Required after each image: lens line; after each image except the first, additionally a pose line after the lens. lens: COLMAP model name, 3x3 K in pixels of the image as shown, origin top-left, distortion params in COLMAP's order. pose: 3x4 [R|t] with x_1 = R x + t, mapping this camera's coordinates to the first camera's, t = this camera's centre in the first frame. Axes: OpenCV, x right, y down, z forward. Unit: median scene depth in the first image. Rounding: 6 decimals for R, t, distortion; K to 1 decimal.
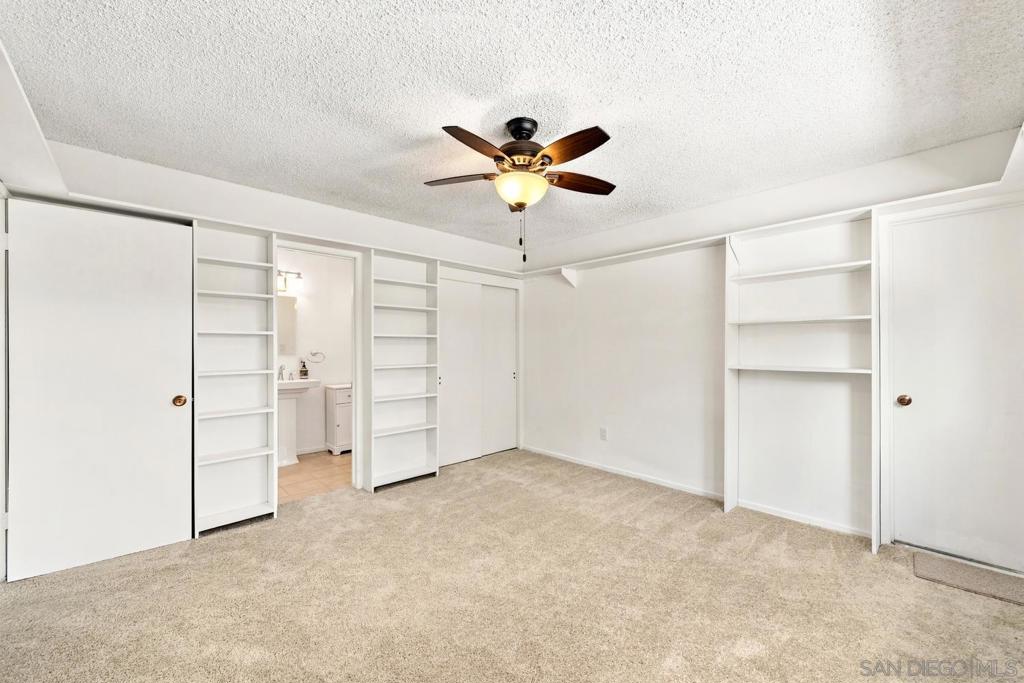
lens RADIAL K [[399.5, 0, 515.7], [0, 399.5, 343.2], [0, 0, 1]] dist [-0.000422, 0.000036]
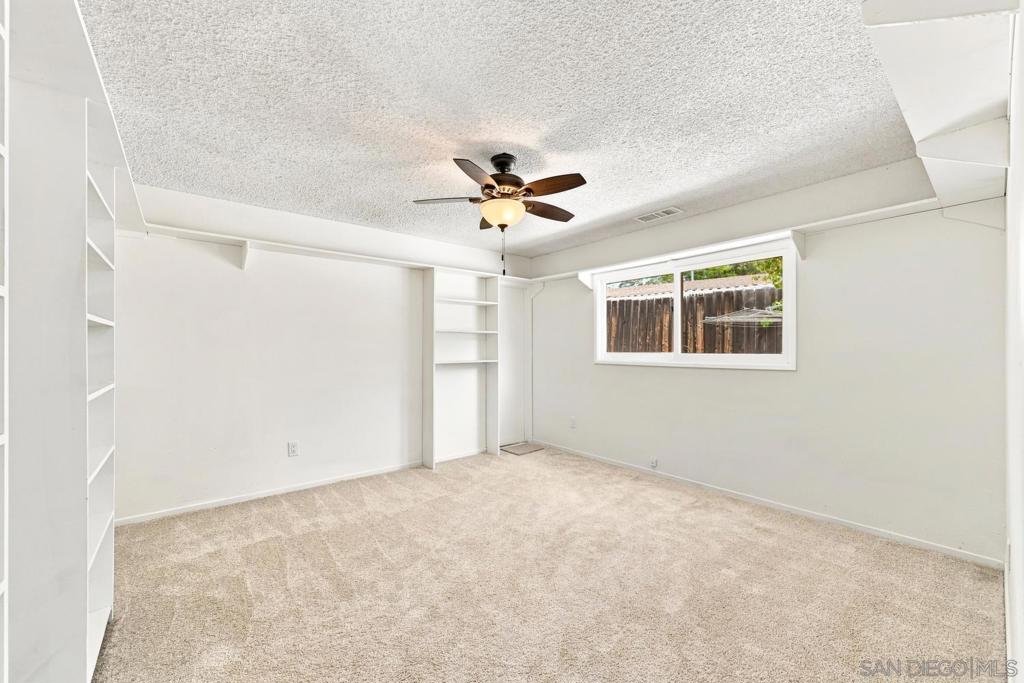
lens RADIAL K [[399.5, 0, 515.7], [0, 399.5, 343.2], [0, 0, 1]] dist [-0.000422, 0.000036]
pose [[0.075680, 0.012909, 0.997049, -0.829149], [-0.005968, 0.999904, -0.012493, 0.008938], [-0.997114, -0.005005, 0.075750, 0.627115]]
